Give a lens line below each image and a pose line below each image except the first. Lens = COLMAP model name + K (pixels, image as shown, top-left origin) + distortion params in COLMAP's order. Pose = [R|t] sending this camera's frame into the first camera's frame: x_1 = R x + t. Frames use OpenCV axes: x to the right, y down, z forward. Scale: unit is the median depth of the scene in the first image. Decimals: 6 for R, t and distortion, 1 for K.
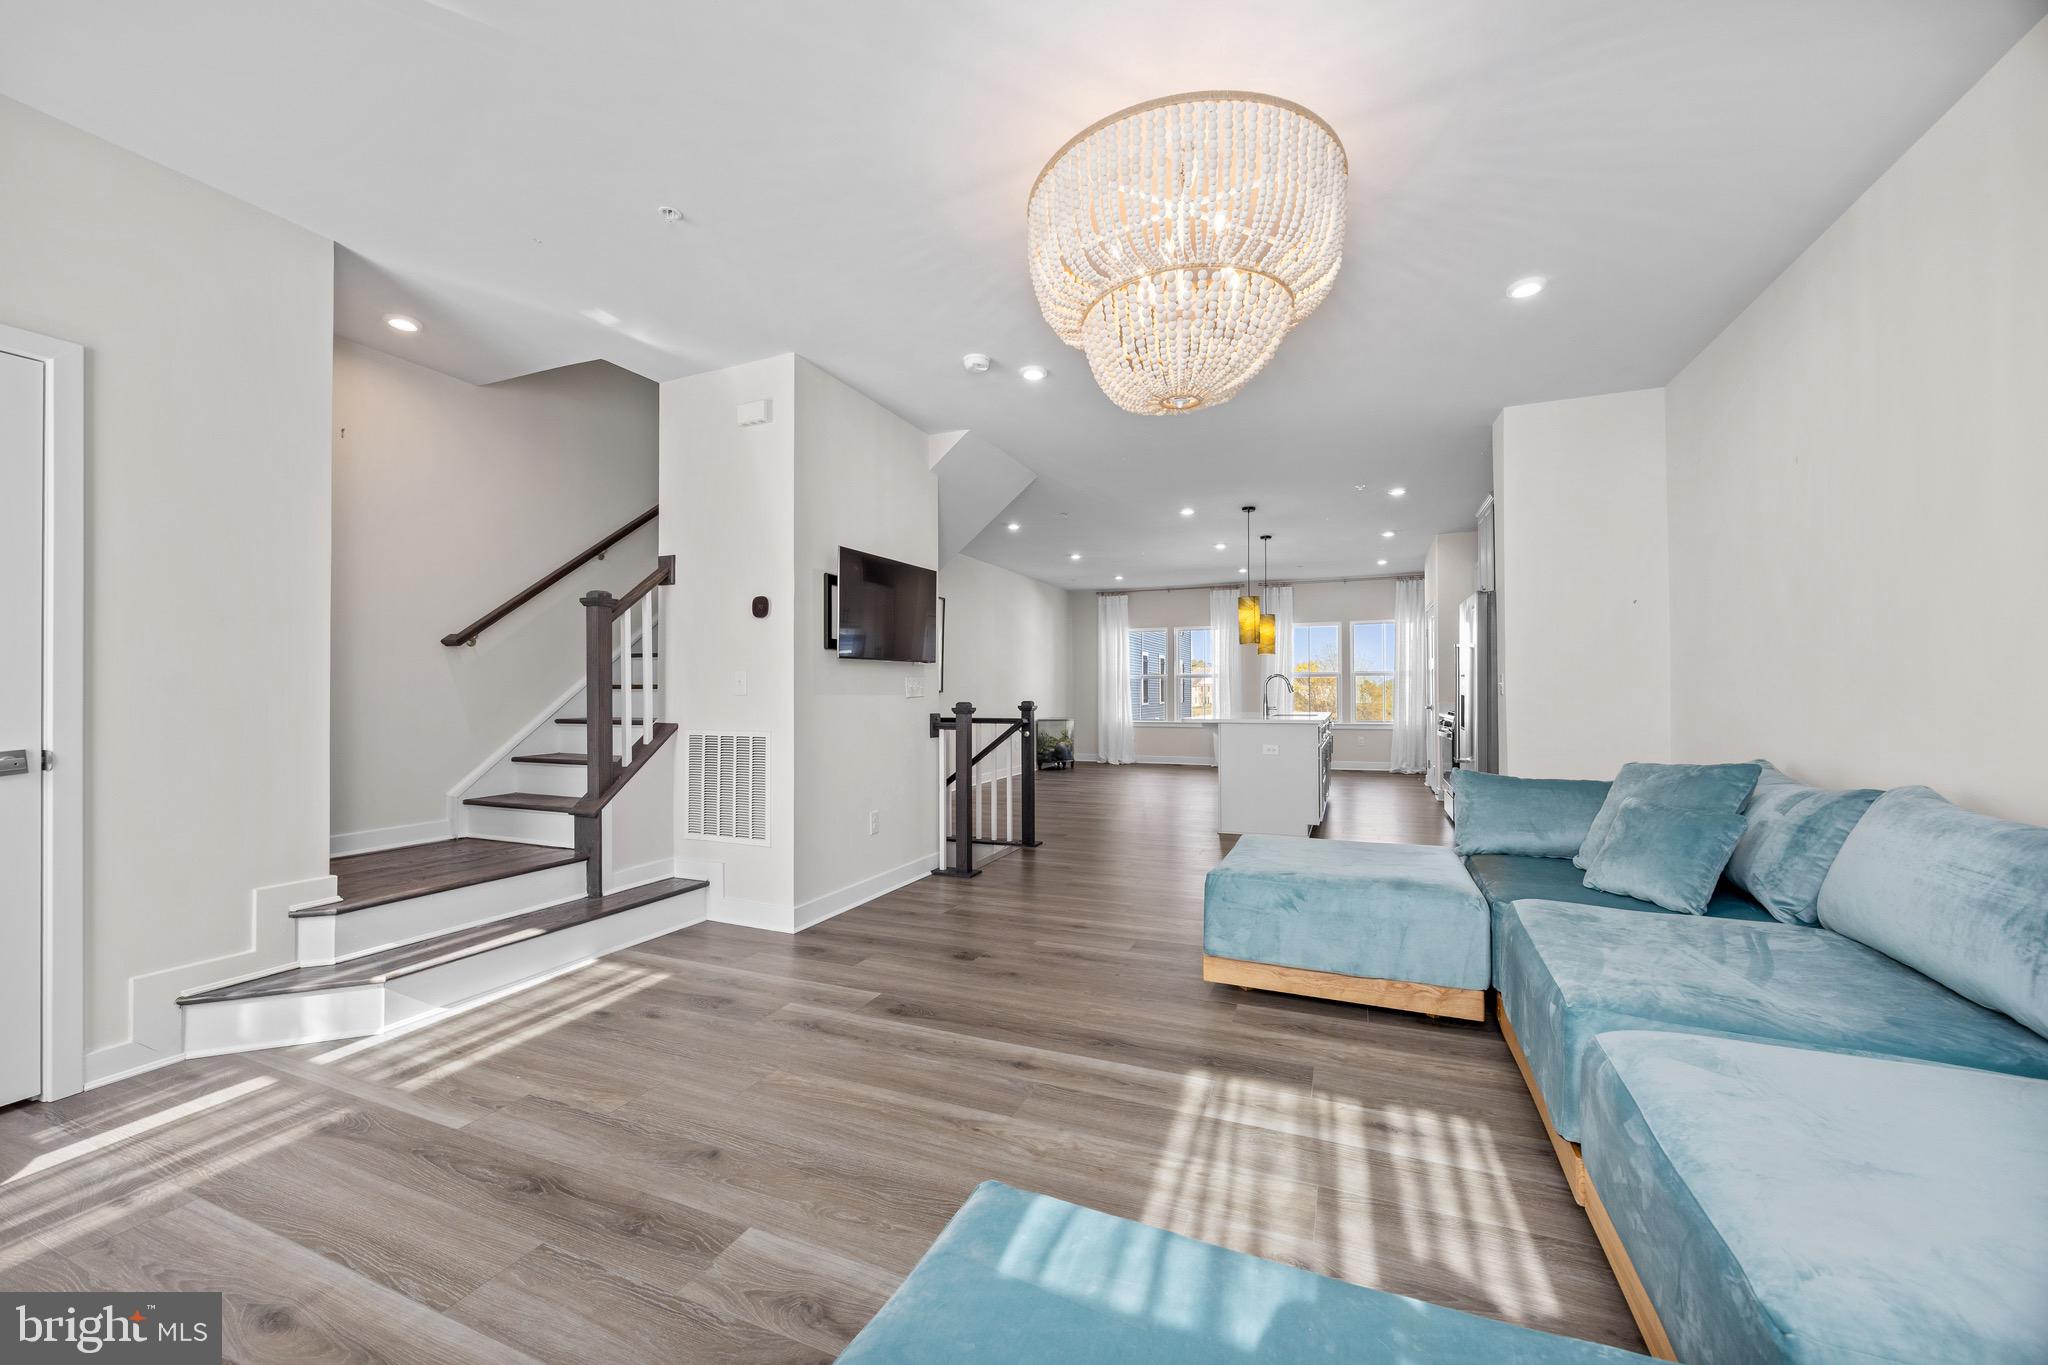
lens RADIAL K [[786.8, 0, 1025.6], [0, 786.8, 687.2], [0, 0, 1]] dist [-0.000249, -0.000743]
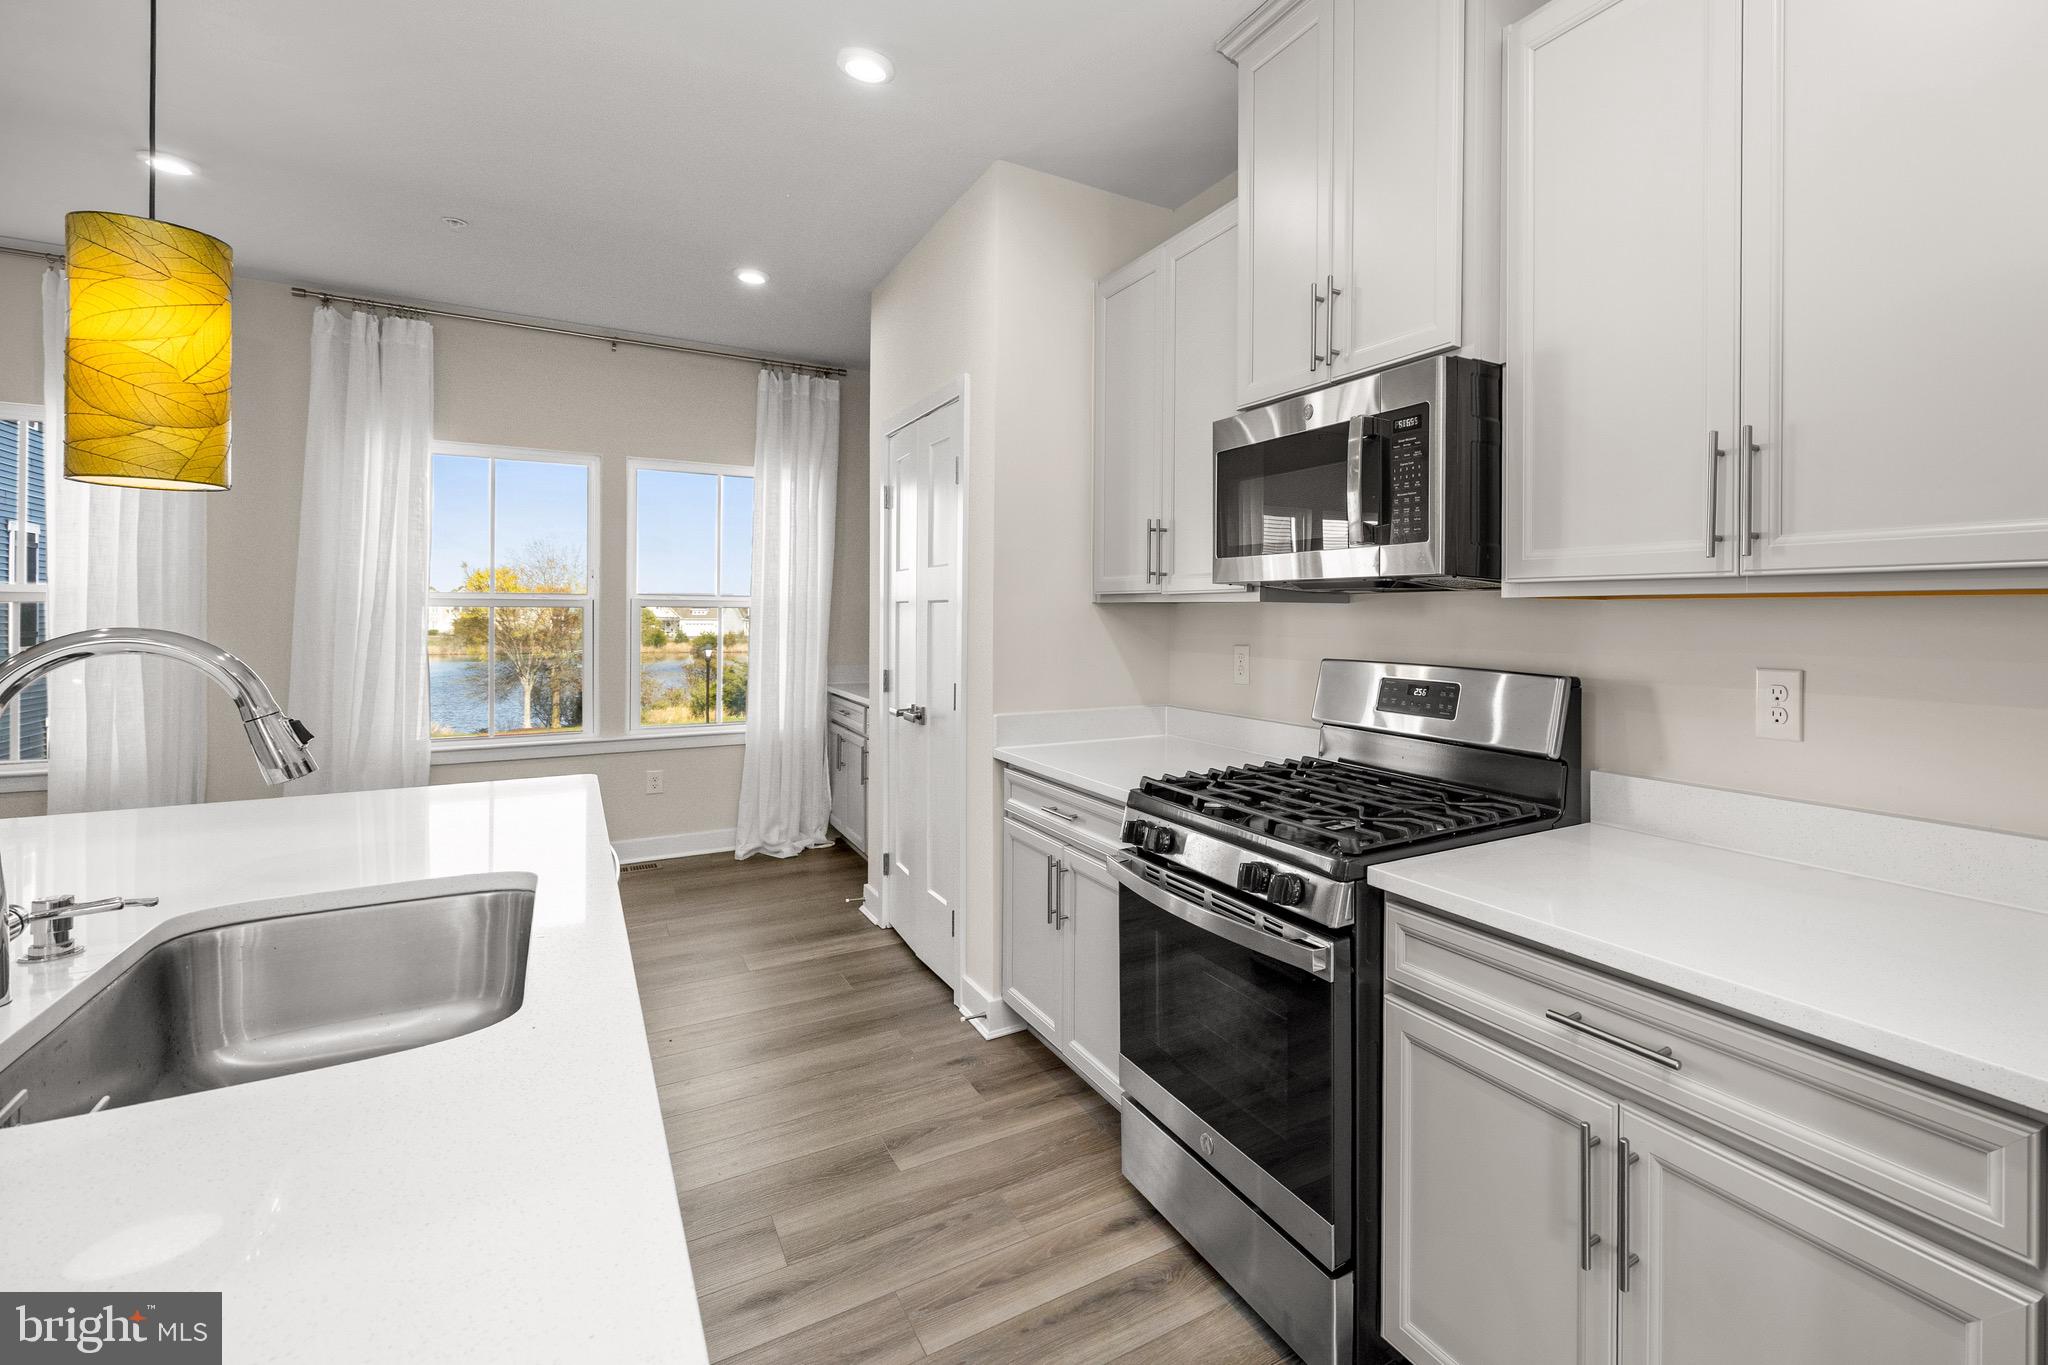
lens RADIAL K [[947.5, 0, 1240.3], [0, 947.5, 619.3], [0, 0, 1]] dist [-0.004340, -0.001321]
pose [[0.531335, 0.005427, 0.847144, 0.552664], [-0.014594, 0.999890, 0.002748, -0.039328], [-0.847036, -0.013824, 0.531356, 1.506294]]
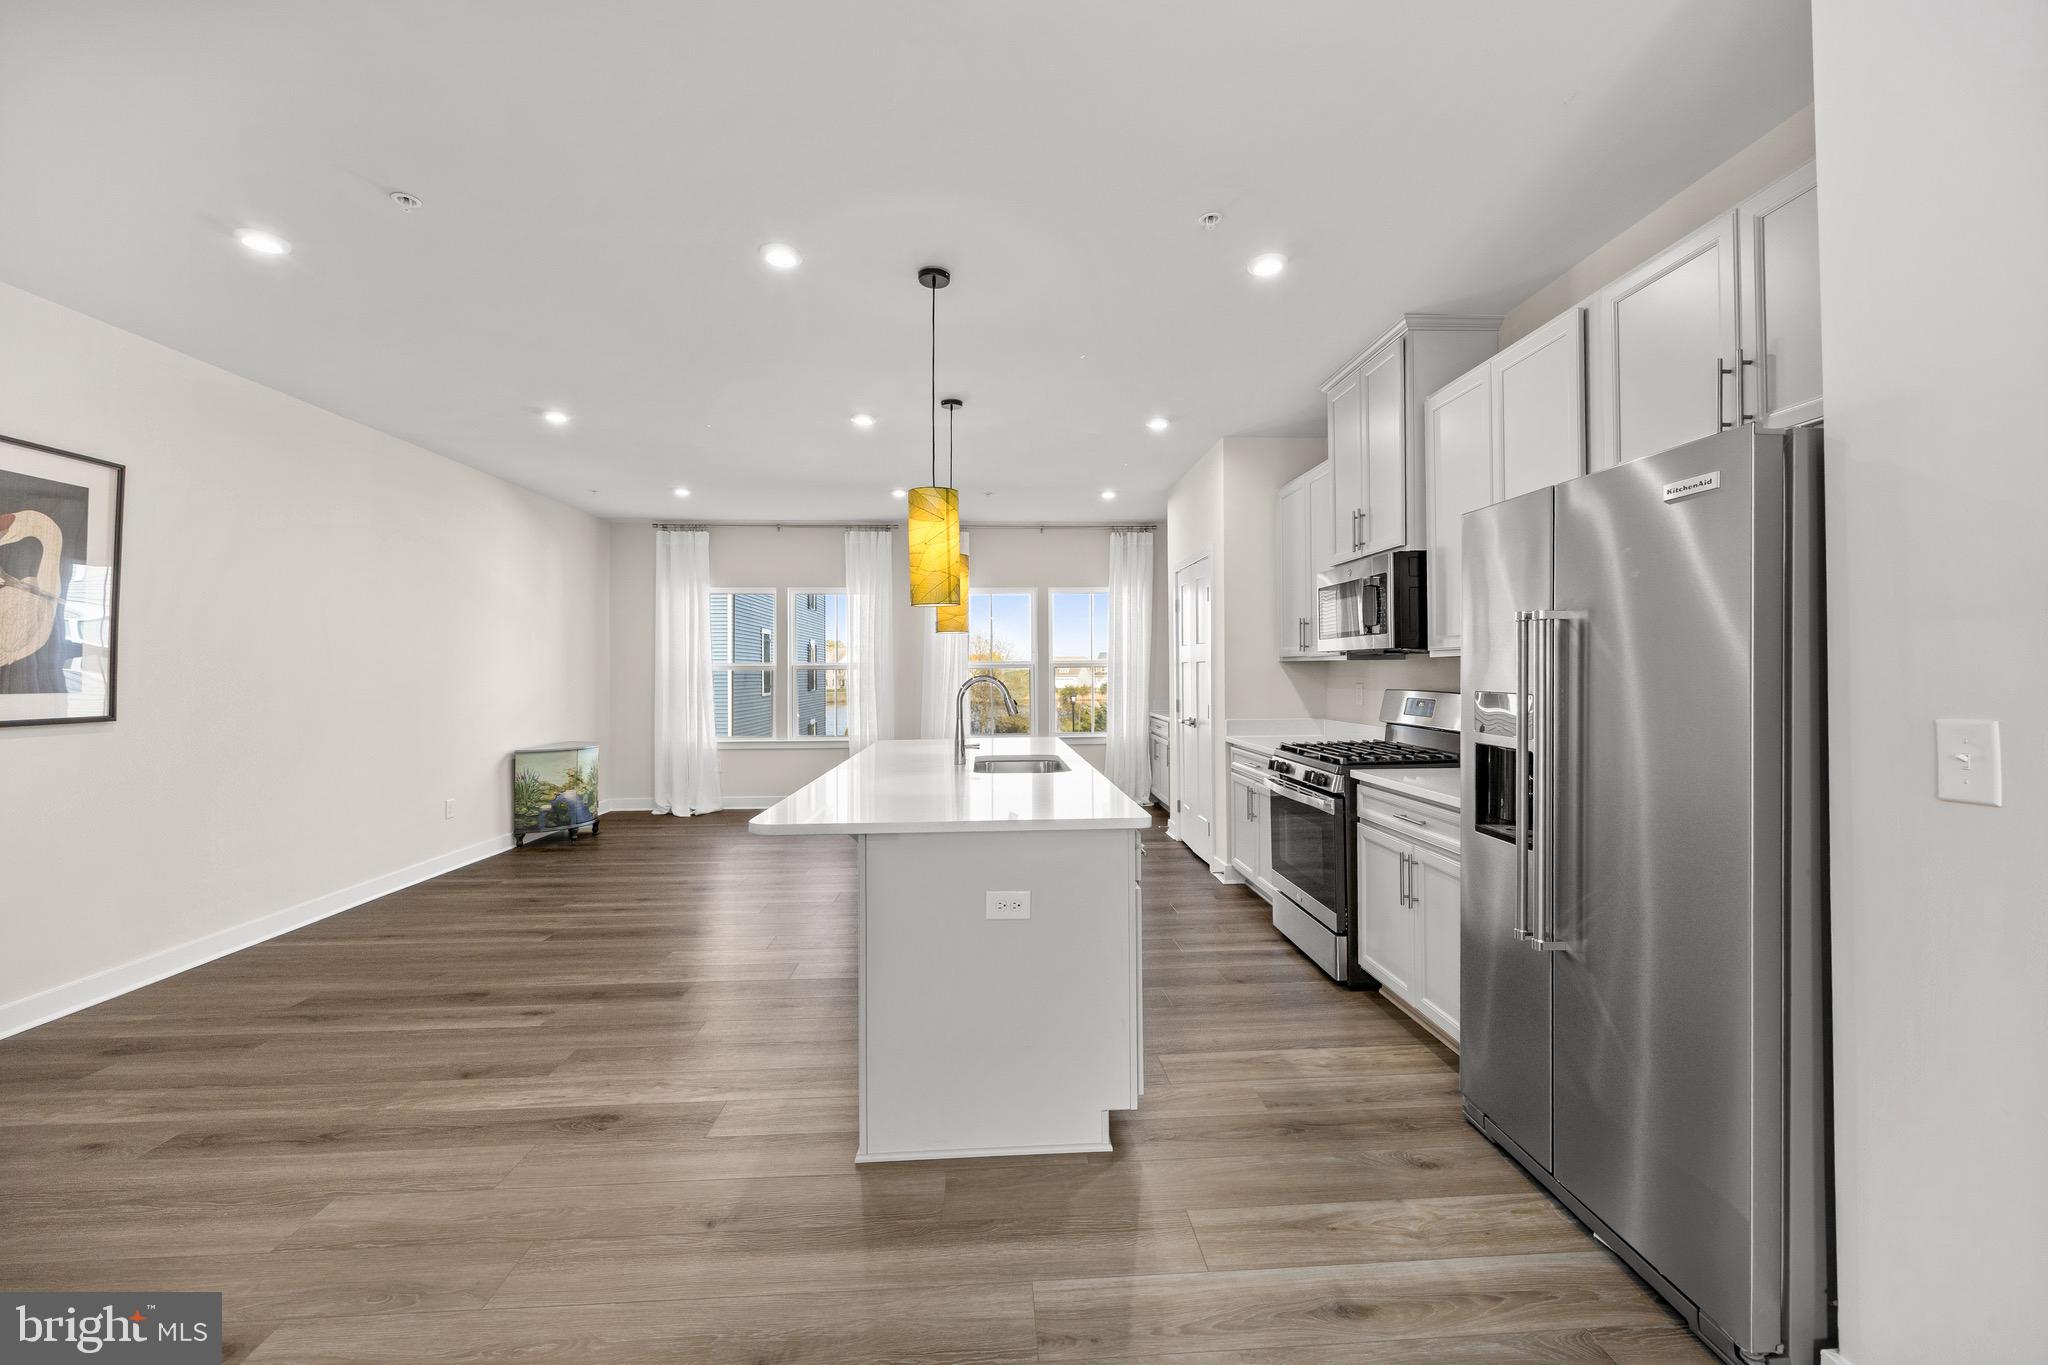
lens RADIAL K [[810.8, 0, 1029.1], [0, 810.8, 663.3], [0, 0, 1]] dist [-0.007504, 0.002360]
pose [[0.900689, 0.001953, 0.434461, 0.258347], [0.000835, 0.999980, -0.006227, -0.039132], [-0.434464, 0.005972, 0.900669, 1.060705]]
